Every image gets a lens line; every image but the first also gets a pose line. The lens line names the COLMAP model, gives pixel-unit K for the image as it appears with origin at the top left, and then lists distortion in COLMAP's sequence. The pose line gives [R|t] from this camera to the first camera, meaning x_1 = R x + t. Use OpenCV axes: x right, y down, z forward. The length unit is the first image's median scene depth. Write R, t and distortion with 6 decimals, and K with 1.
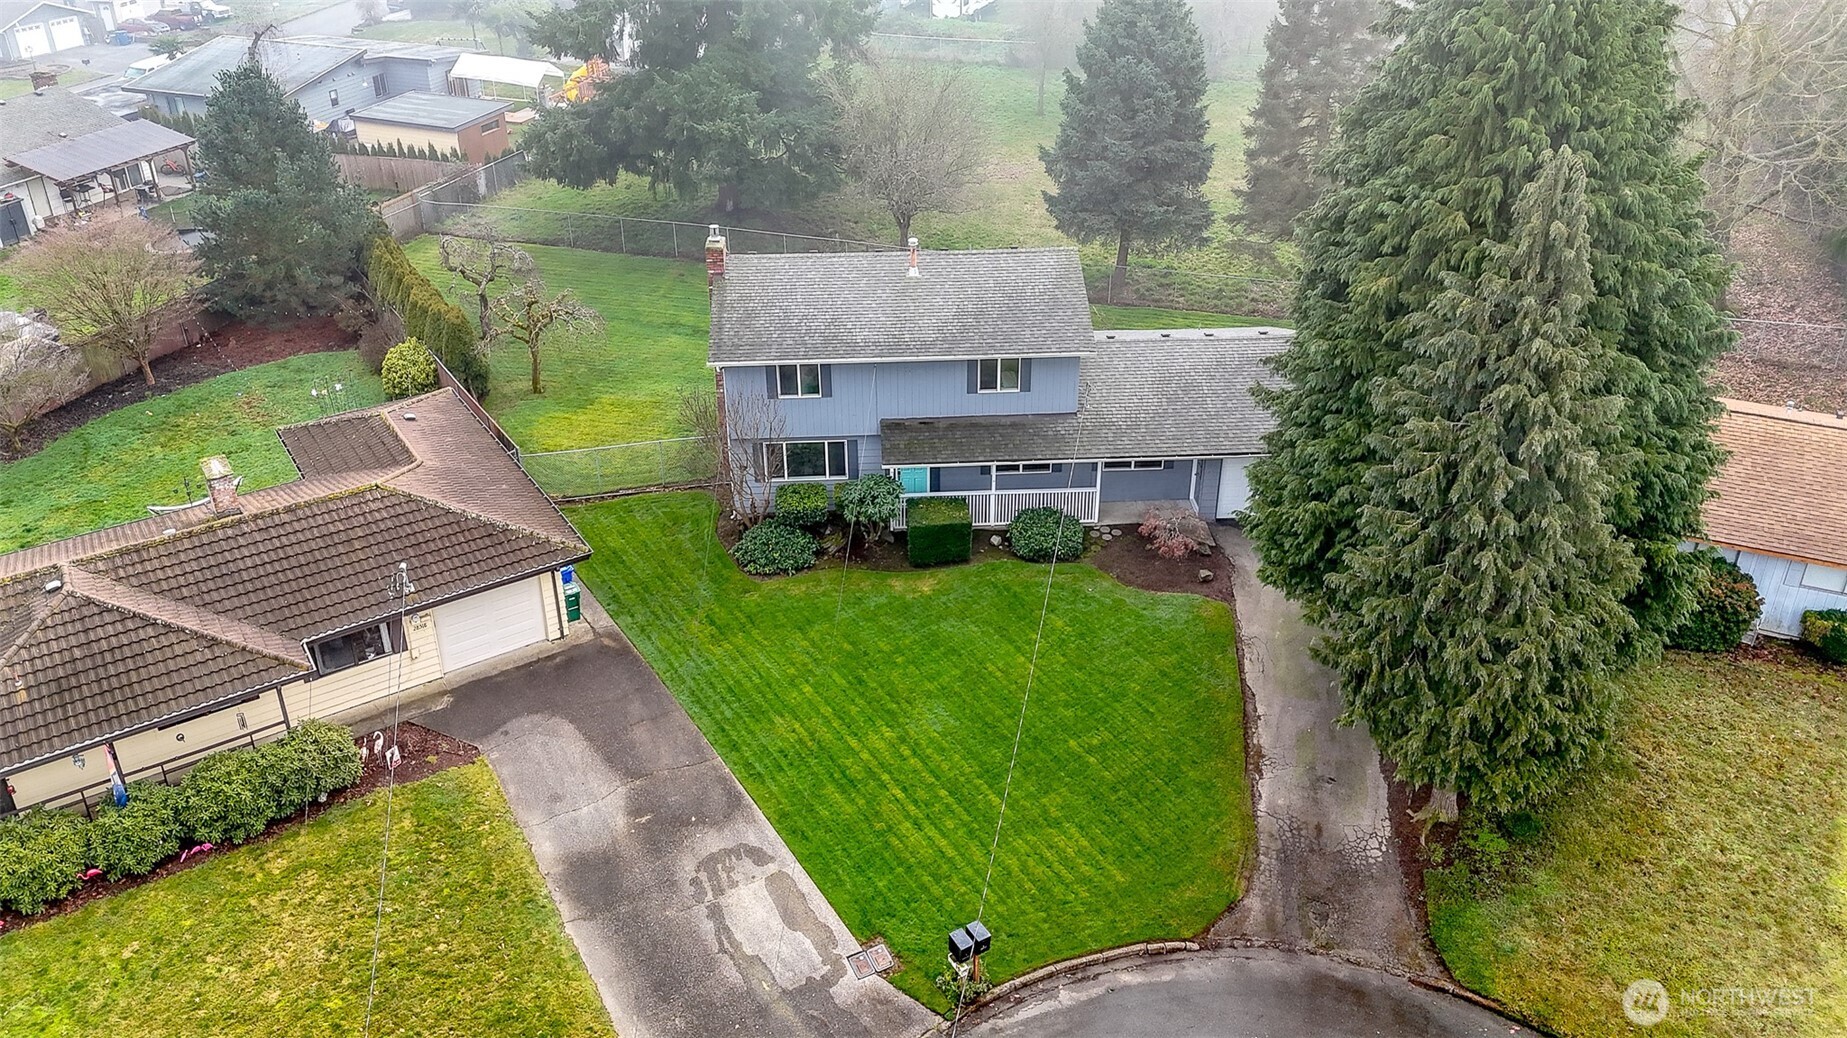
lens RADIAL K [[1352.9, 0, 952.3], [0, 1352.9, 421.4], [0, 0, 1]] dist [0.081335, -0.072849]
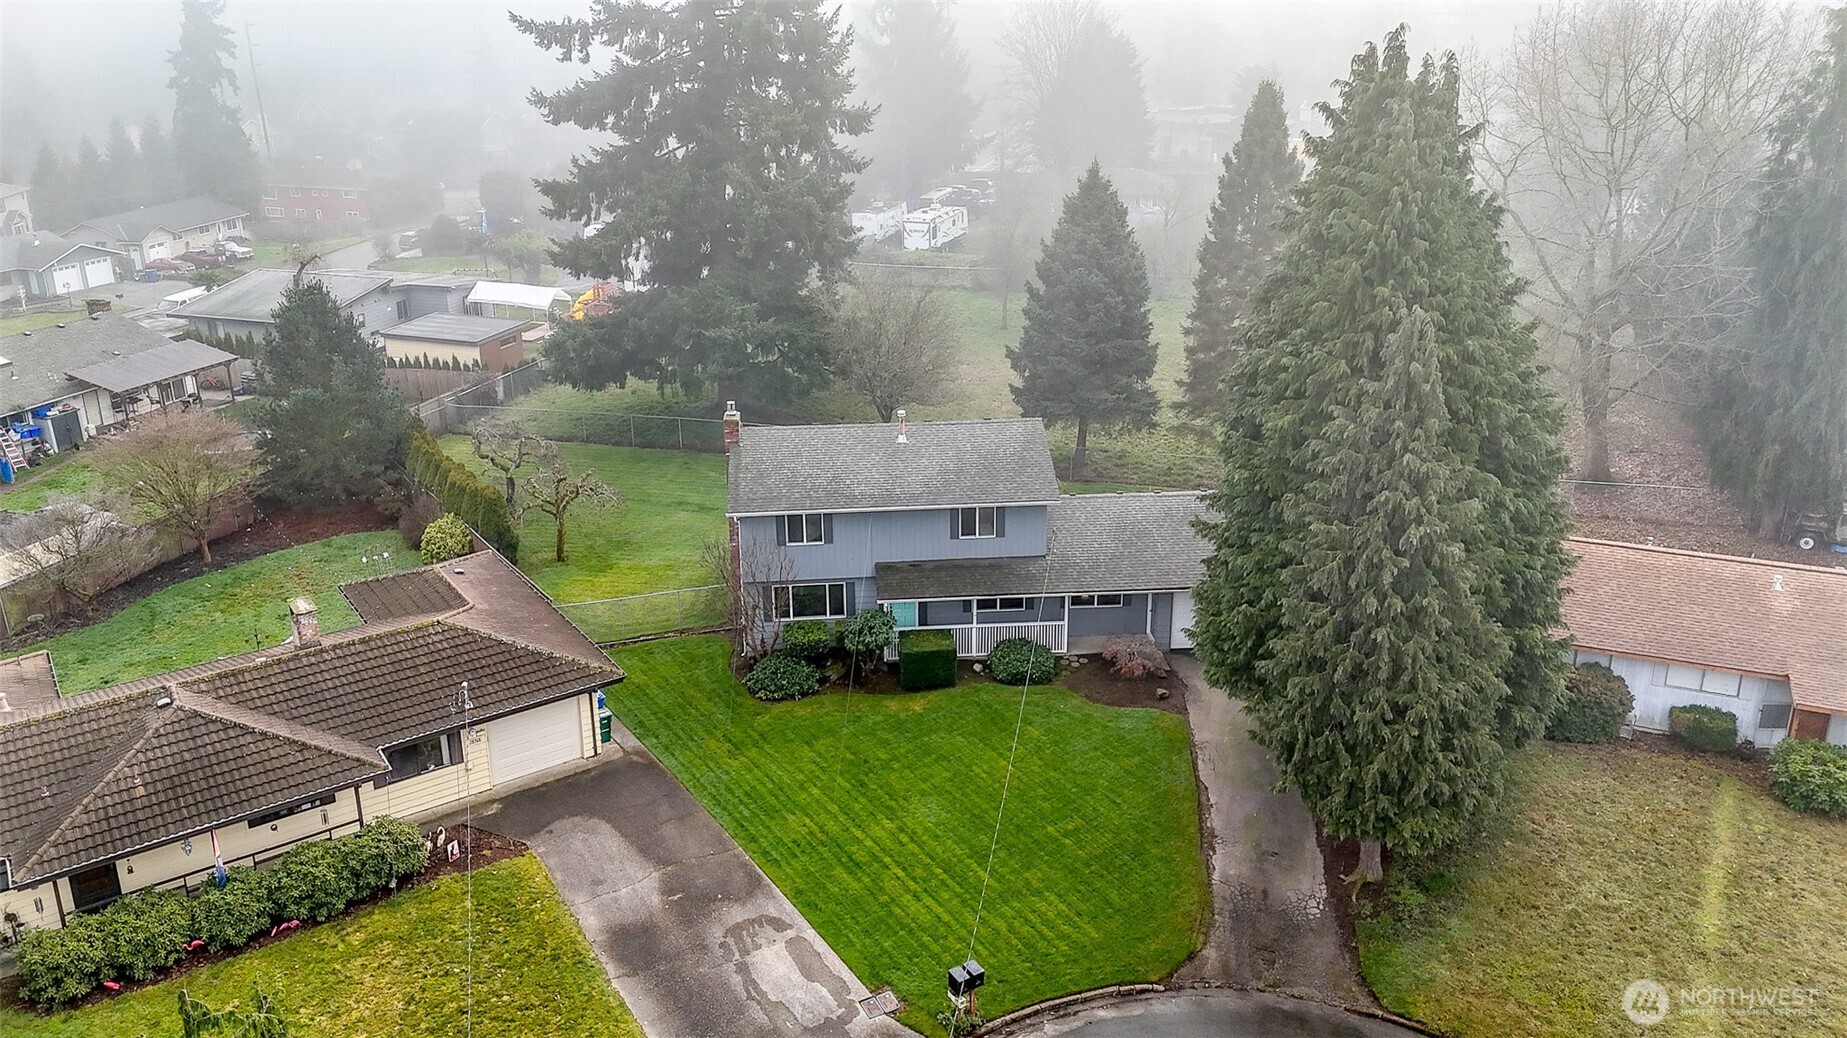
lens RADIAL K [[1352.9, 0, 952.3], [0, 1352.9, 421.4], [0, 0, 1]] dist [0.081335, -0.072849]
pose [[0.999571, -0.012079, 0.026677, -0.020661], [0.016449, 0.985269, -0.170220, 0.095070], [-0.024228, 0.170586, 0.985045, -0.190200]]
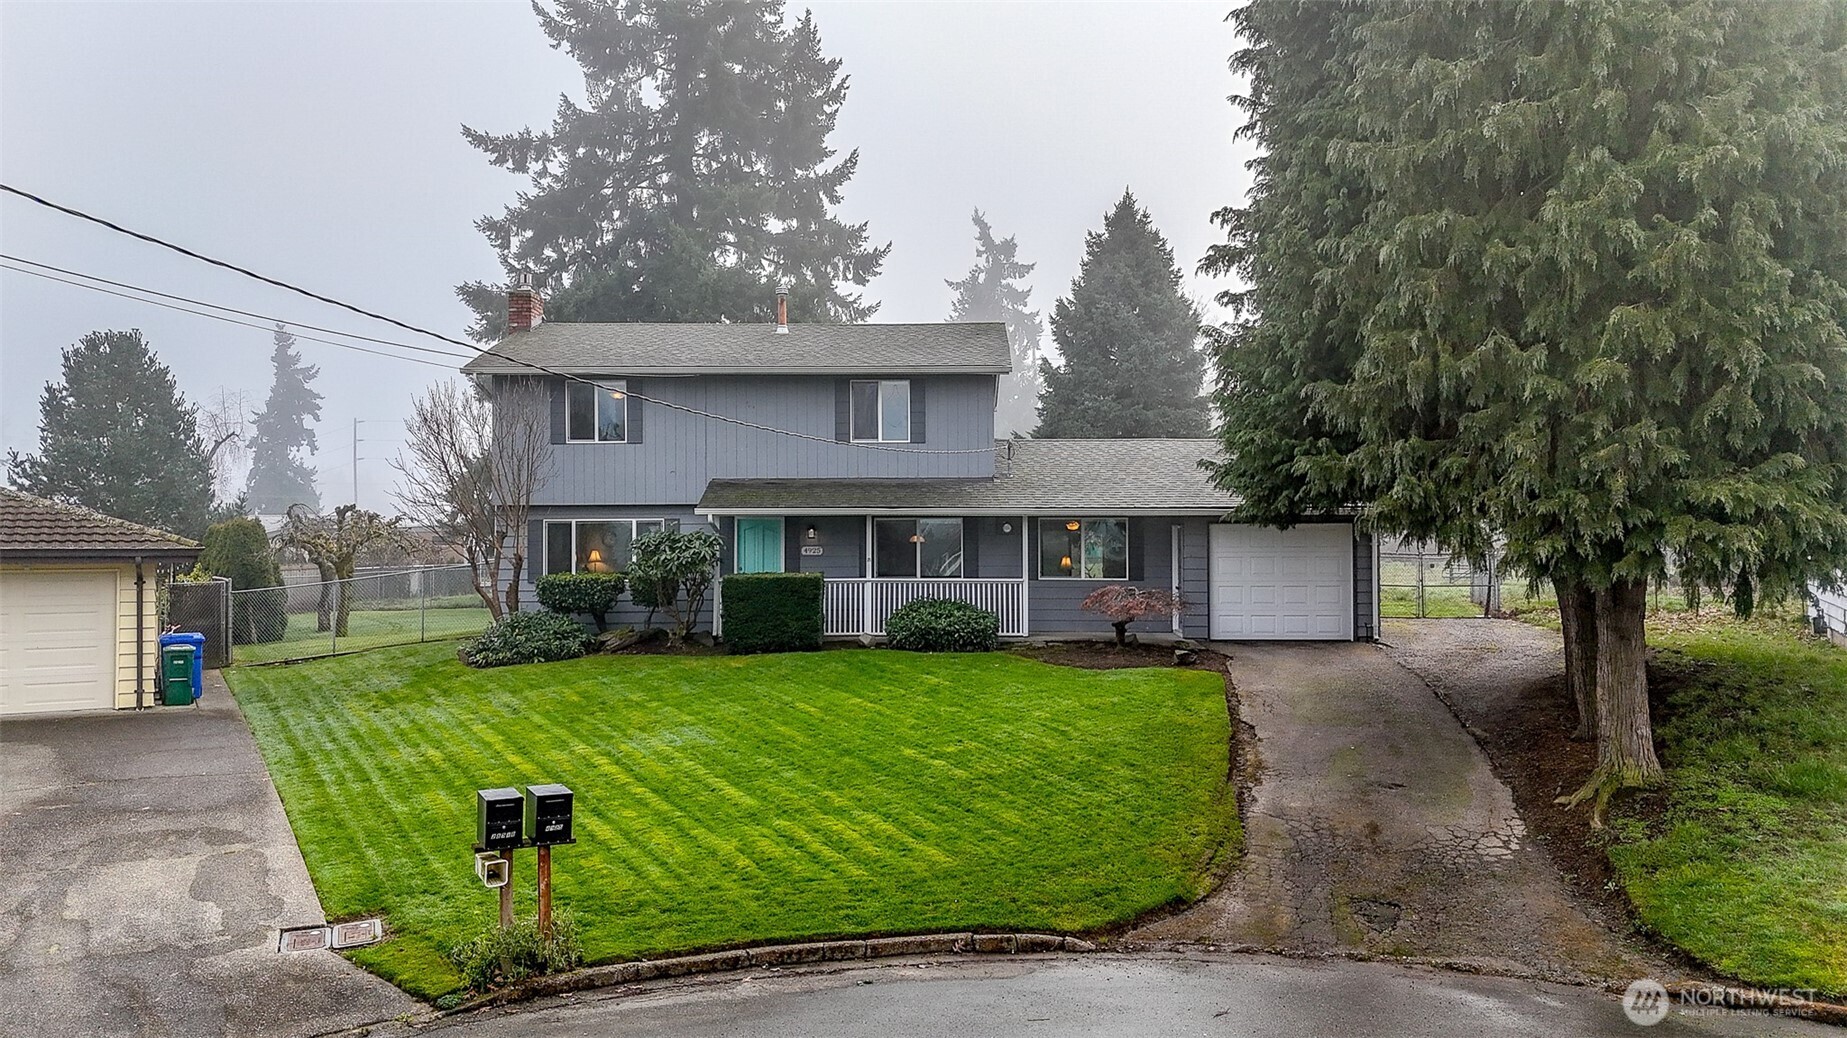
lens RADIAL K [[1344.0, 0, 938.6], [0, 1344.0, 520.0], [0, 0, 1]] dist [0.095930, -0.107842]
pose [[0.997074, -0.006013, -0.076210, 0.146370], [-0.029420, 0.889945, -0.455119, 0.409907], [0.070559, 0.456029, 0.887164, 0.493124]]
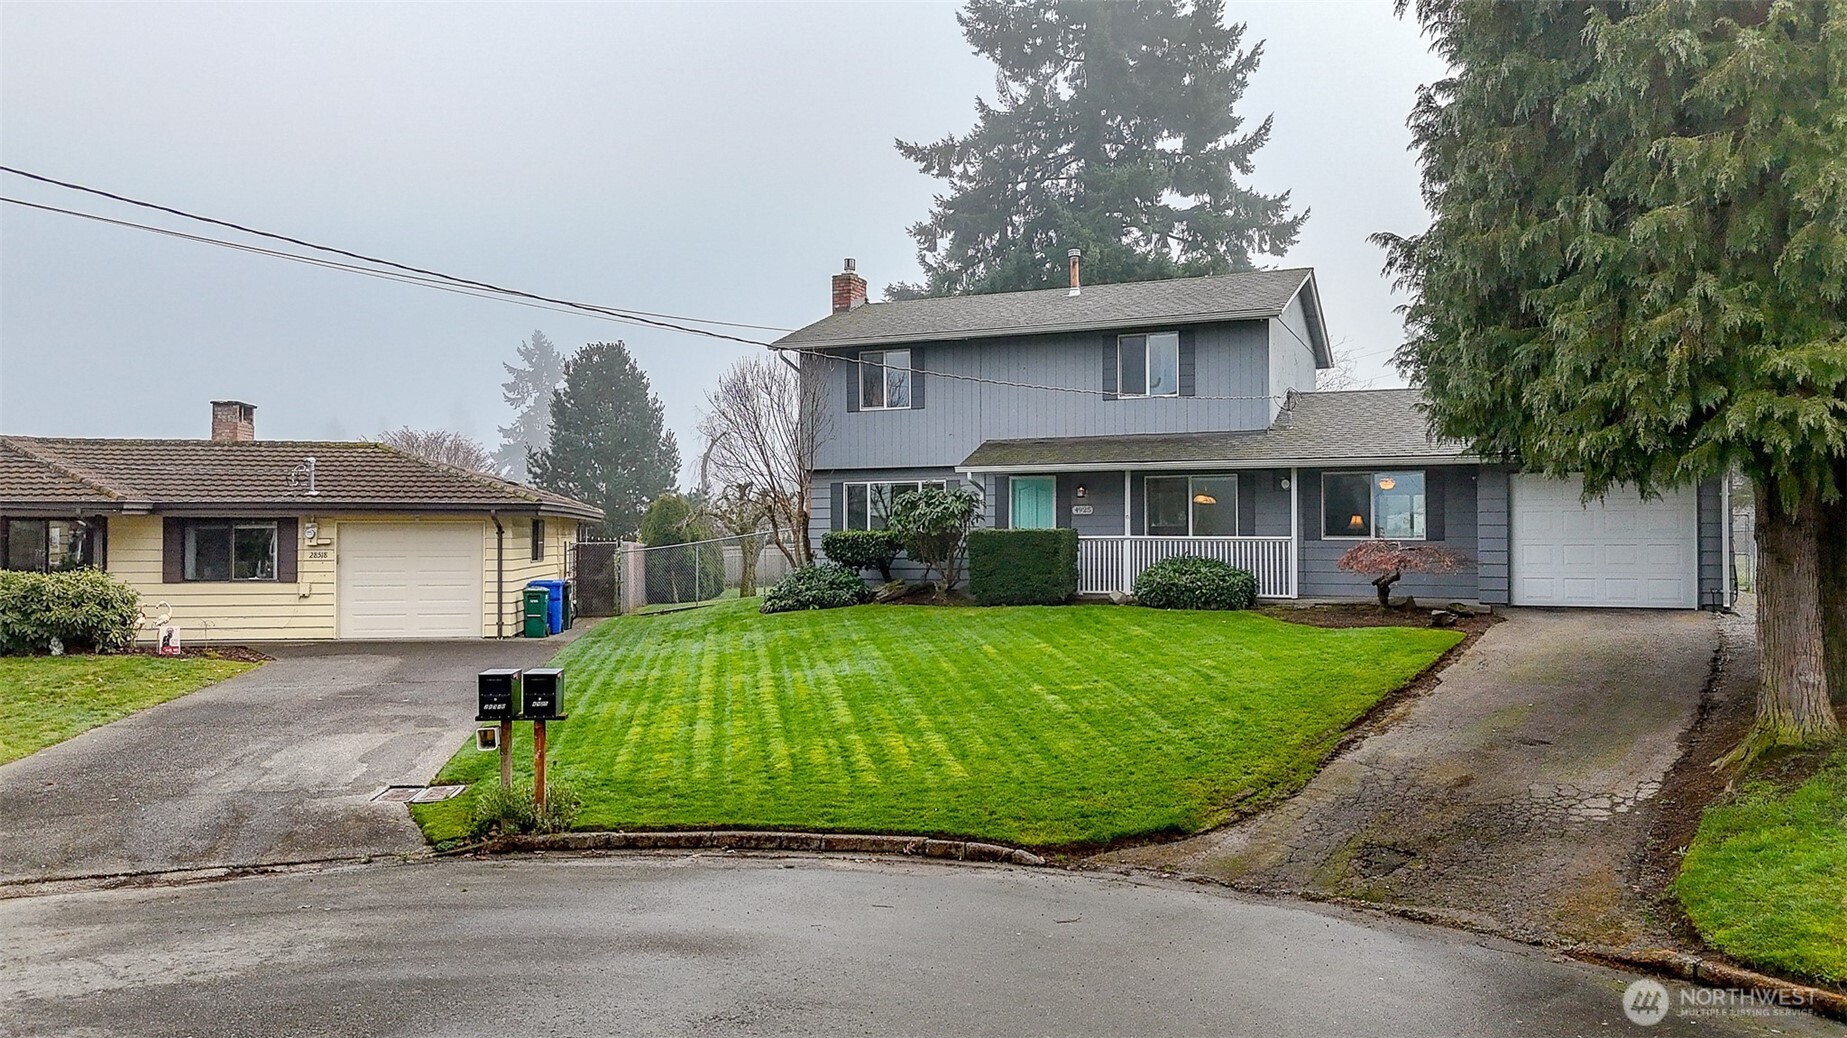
lens RADIAL K [[1344.0, 0, 938.6], [0, 1344.0, 520.0], [0, 0, 1]] dist [0.095930, -0.107842]
pose [[0.897358, -0.010799, -0.441171, 0.298044], [-0.192266, 0.890267, -0.412867, 0.416145], [0.397218, 0.455312, 0.796812, 0.543832]]
